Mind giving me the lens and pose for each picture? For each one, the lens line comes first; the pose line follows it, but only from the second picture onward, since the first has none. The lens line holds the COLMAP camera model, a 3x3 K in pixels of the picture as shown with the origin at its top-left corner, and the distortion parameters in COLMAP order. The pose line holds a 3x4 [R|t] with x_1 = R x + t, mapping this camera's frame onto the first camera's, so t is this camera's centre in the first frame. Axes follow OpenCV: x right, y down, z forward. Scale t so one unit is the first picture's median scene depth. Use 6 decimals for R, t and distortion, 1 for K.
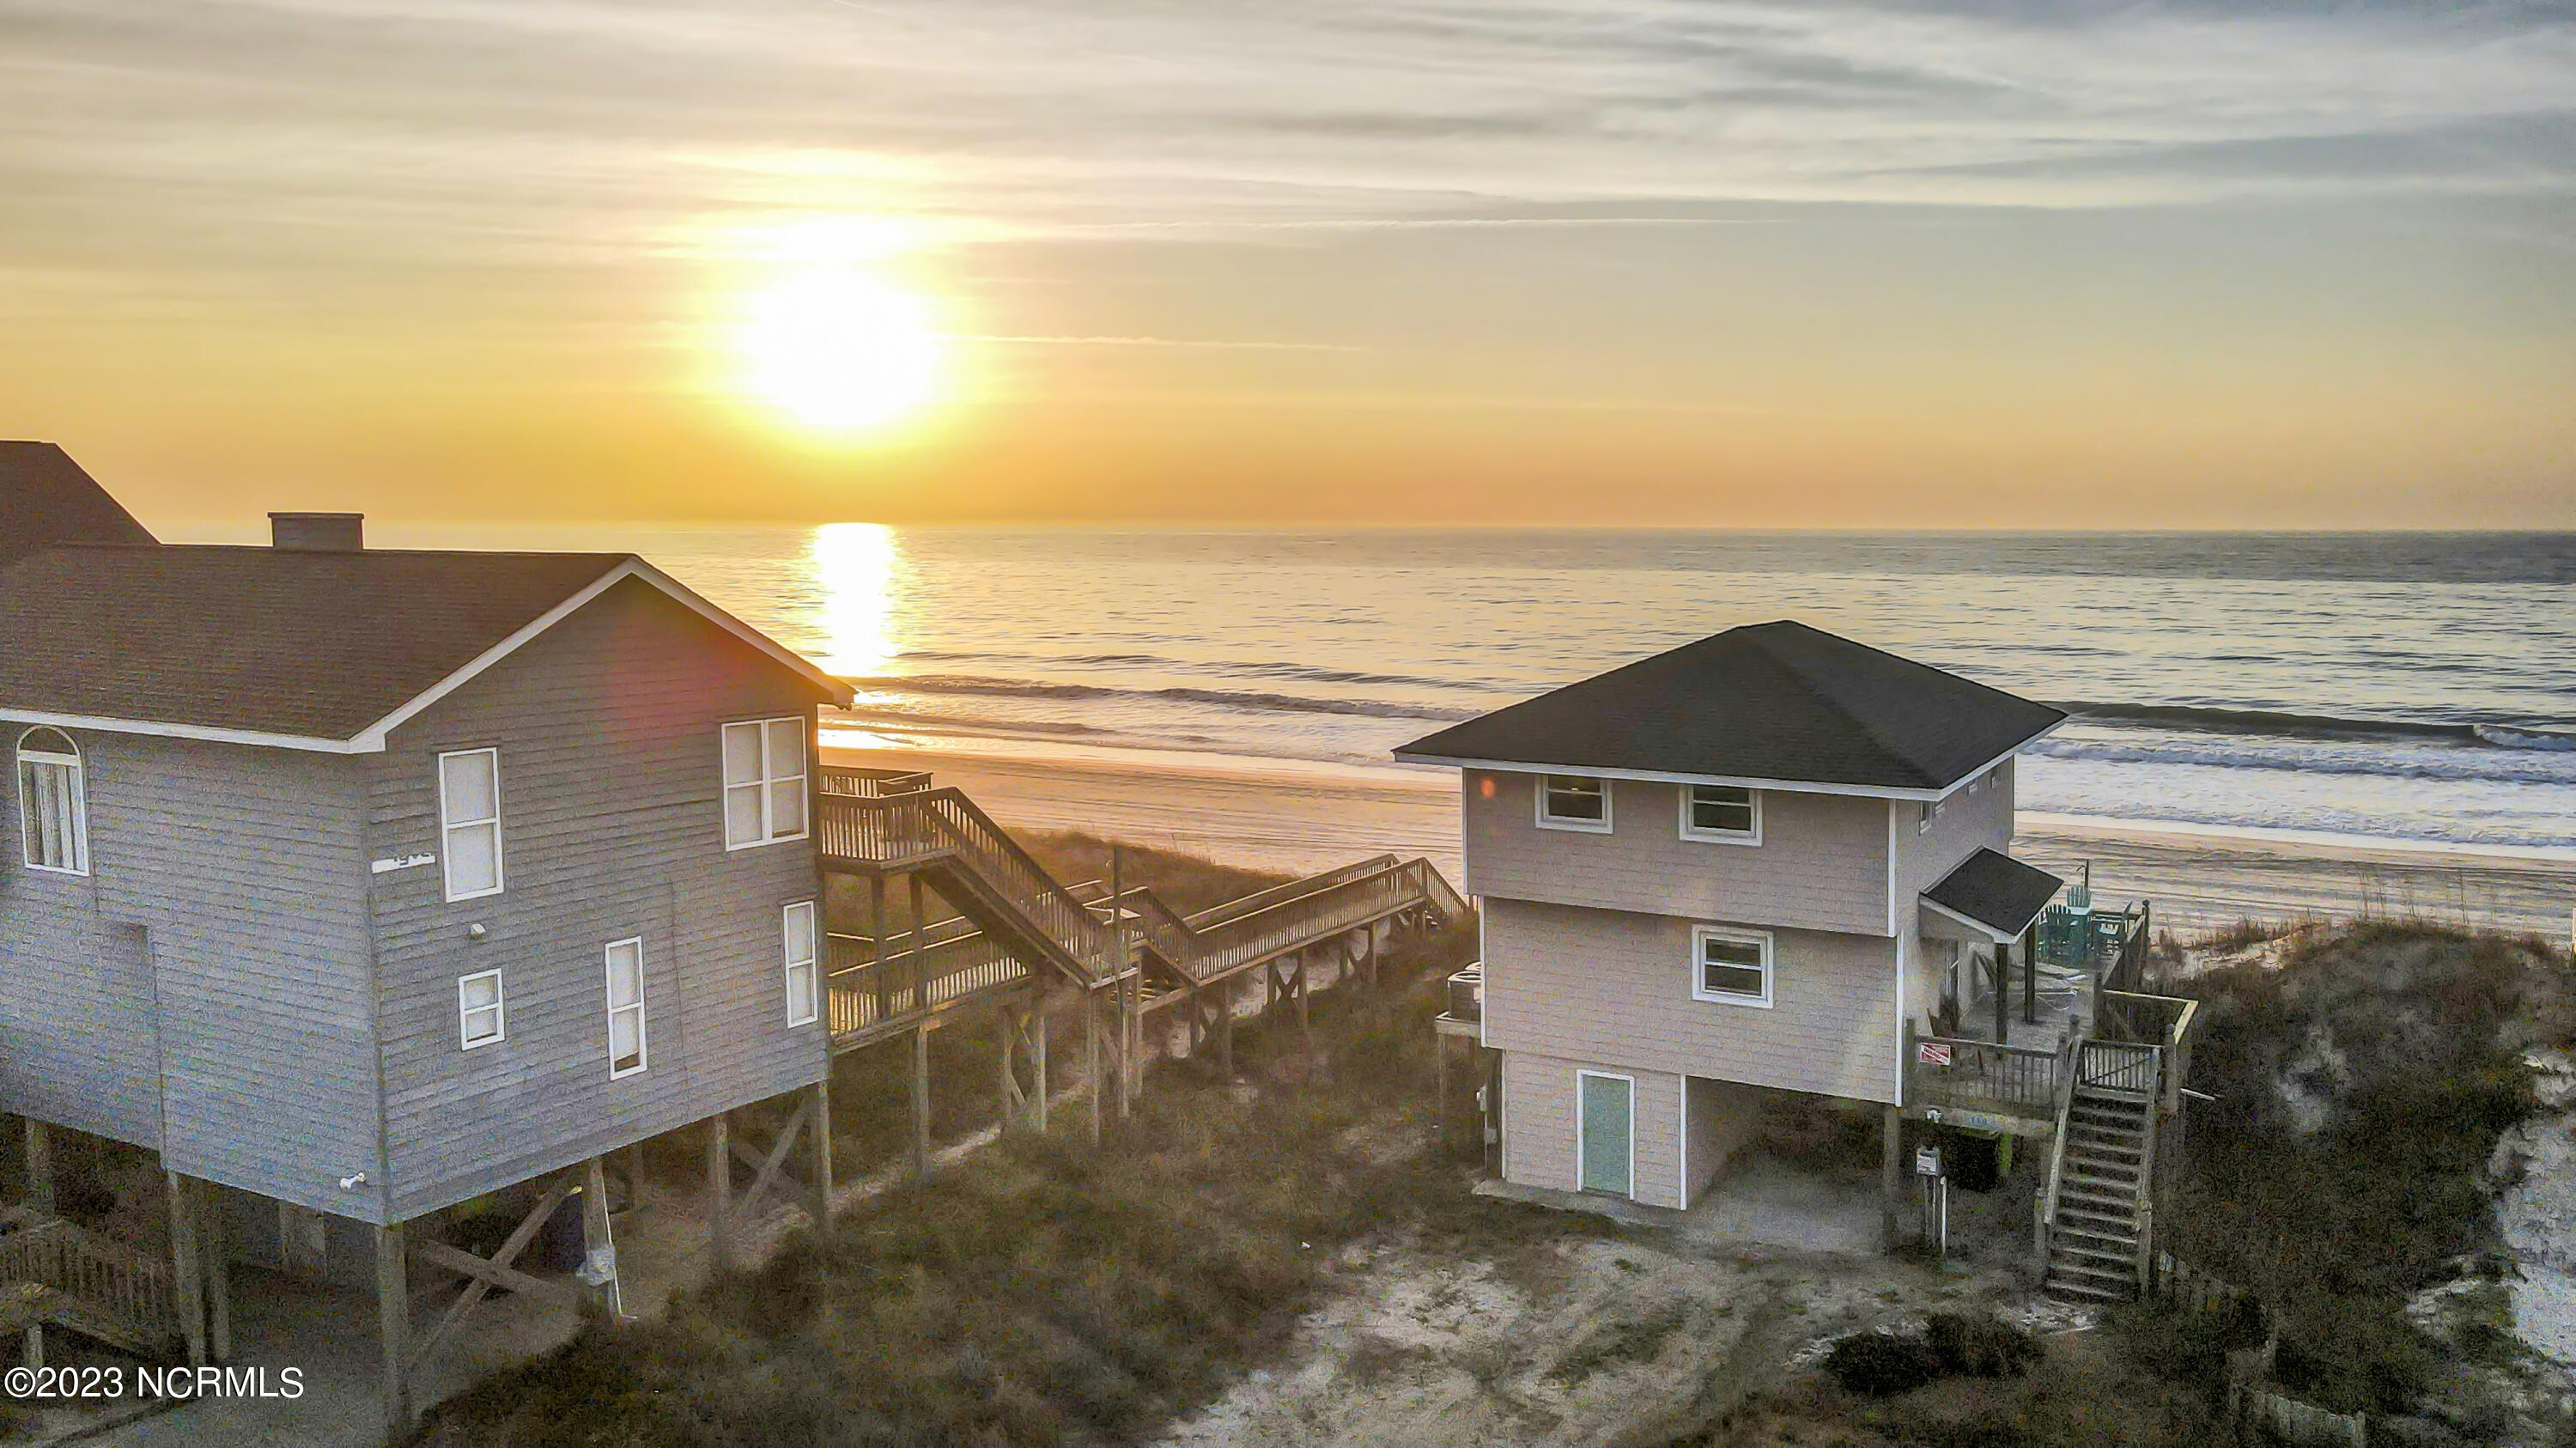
lens RADIAL K [[1917.8, 0, 1288.0], [0, 1917.8, 724.0], [0, 0, 1]] dist [0.005847, 0.005552]
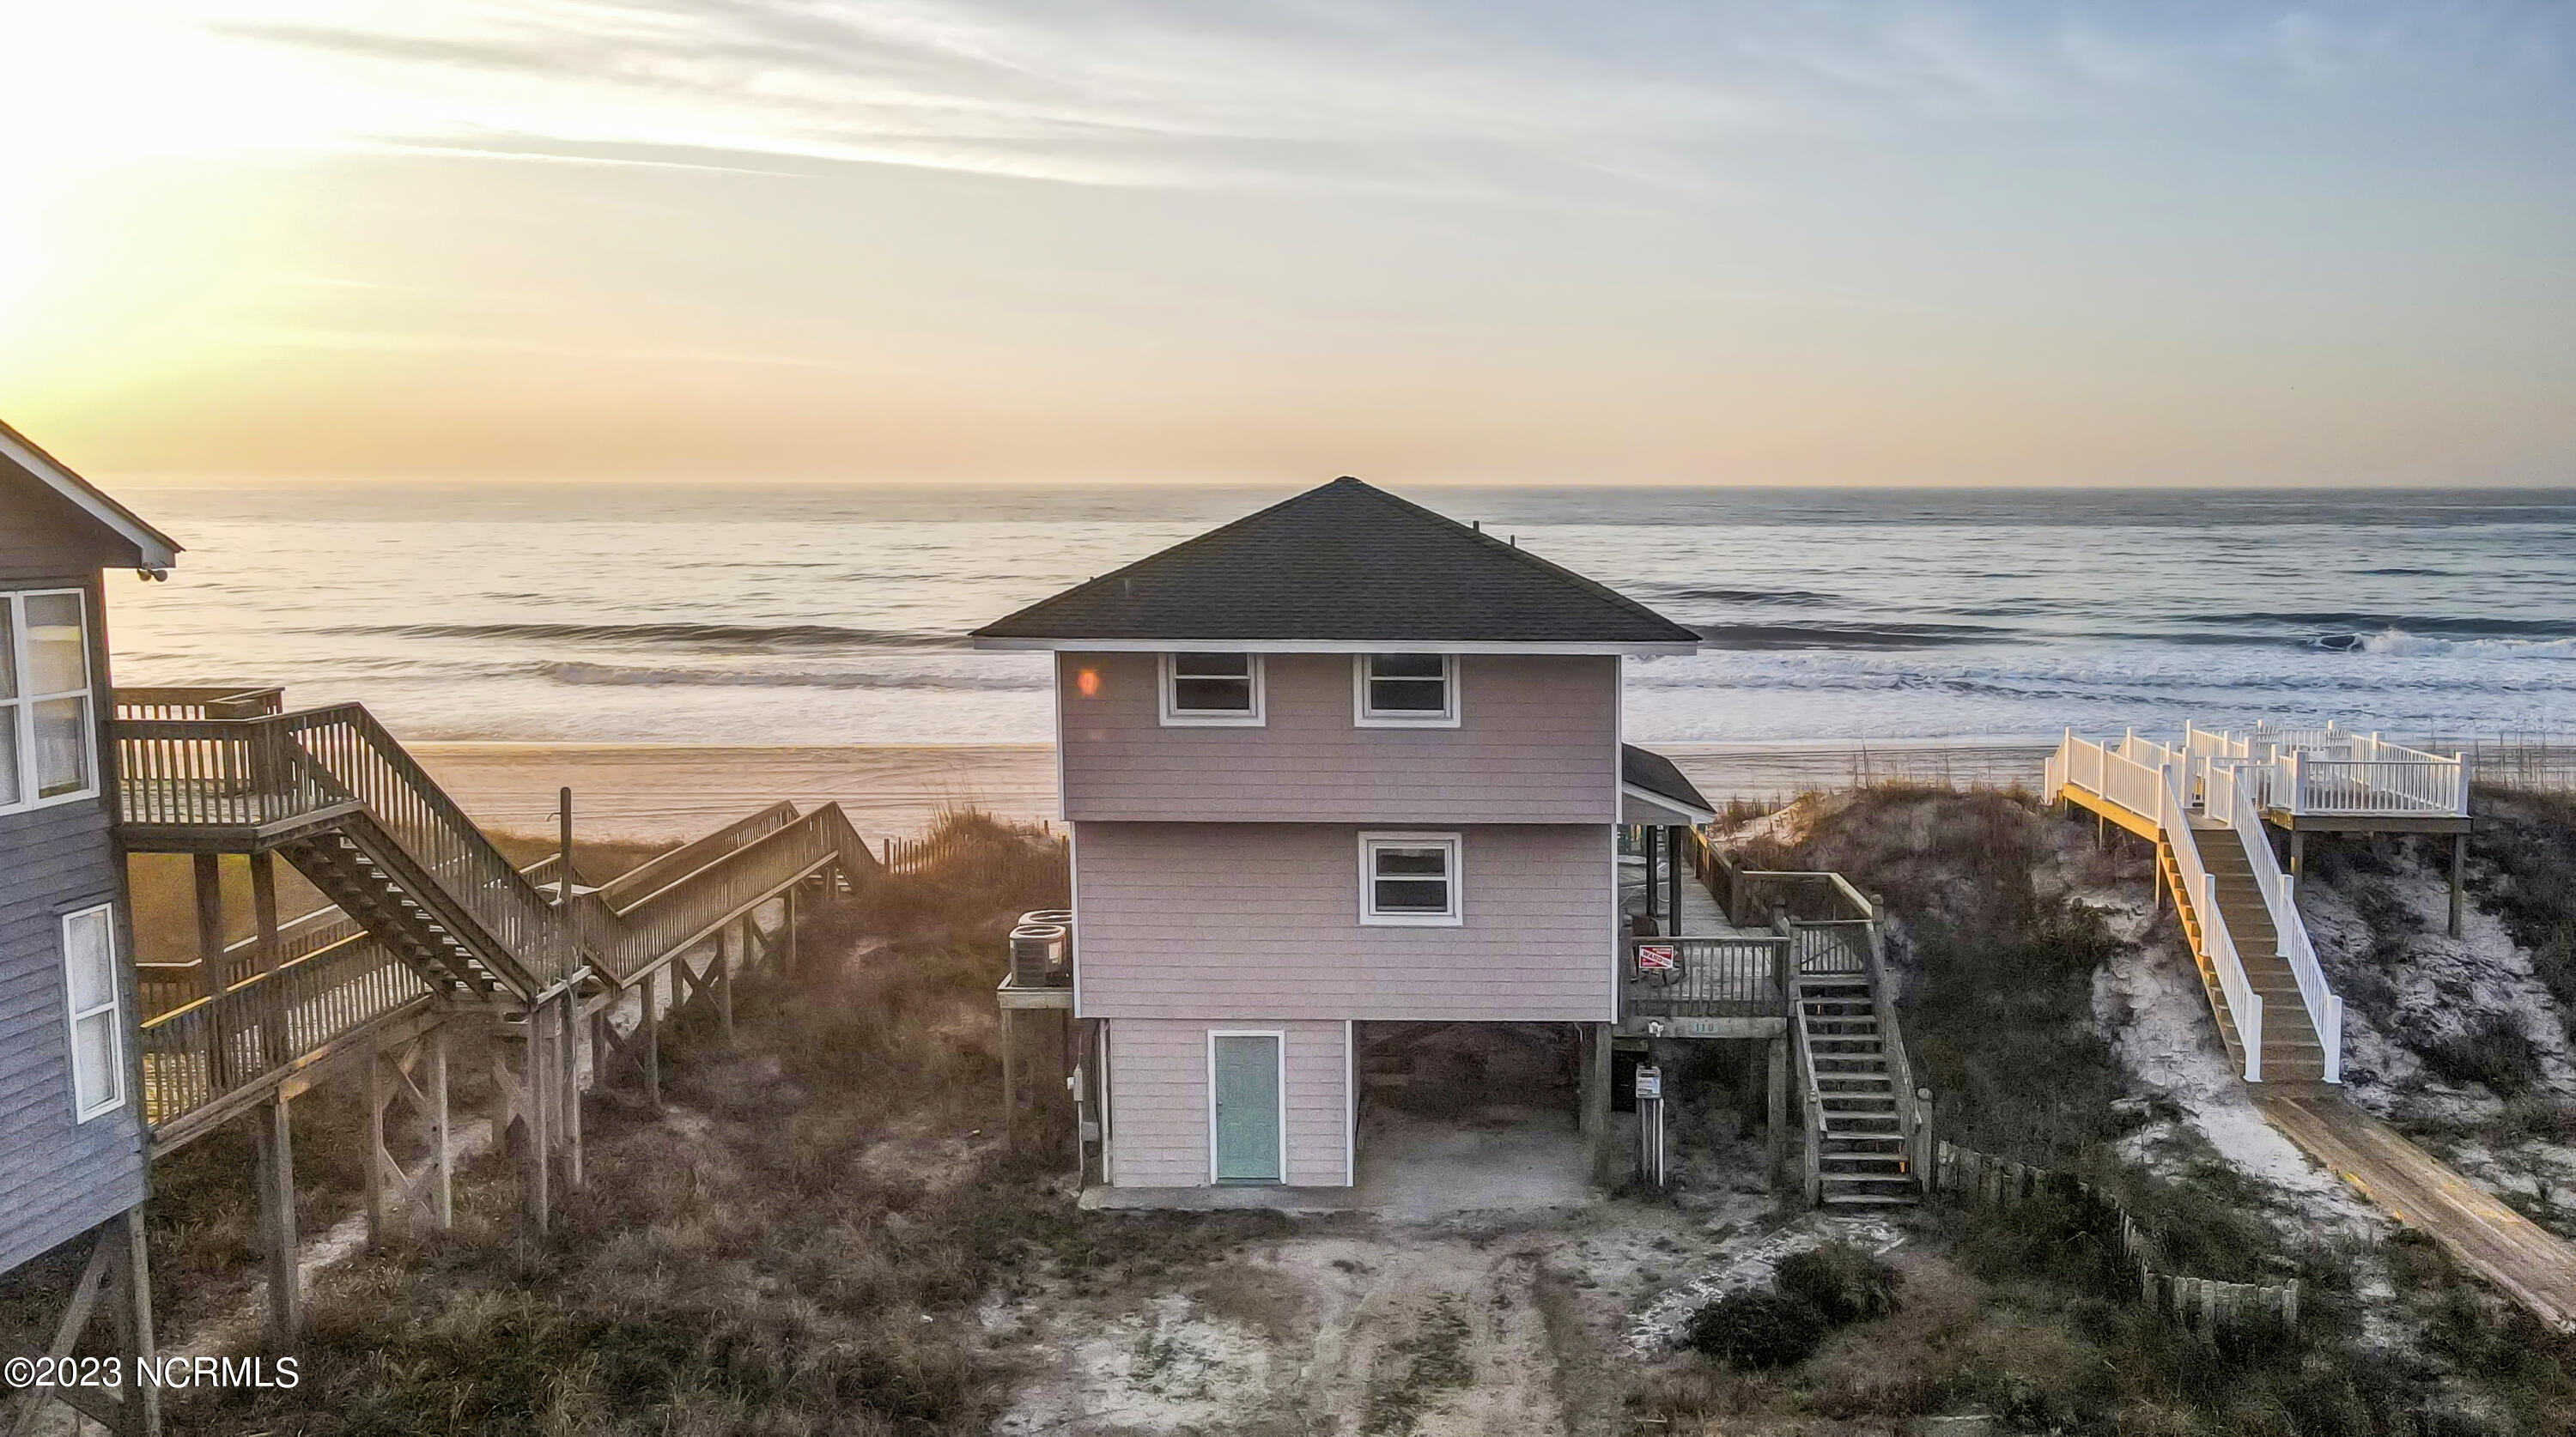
lens RADIAL K [[1949.8, 0, 1288.0], [0, 1949.8, 718.5], [0, 0, 1]] dist [-0.021239, 0.070890]
pose [[0.886385, -0.050618, 0.460174, -0.193778], [0.044689, 0.998718, 0.023777, 0.036217], [-0.460787, -0.000511, 0.887511, 0.291074]]
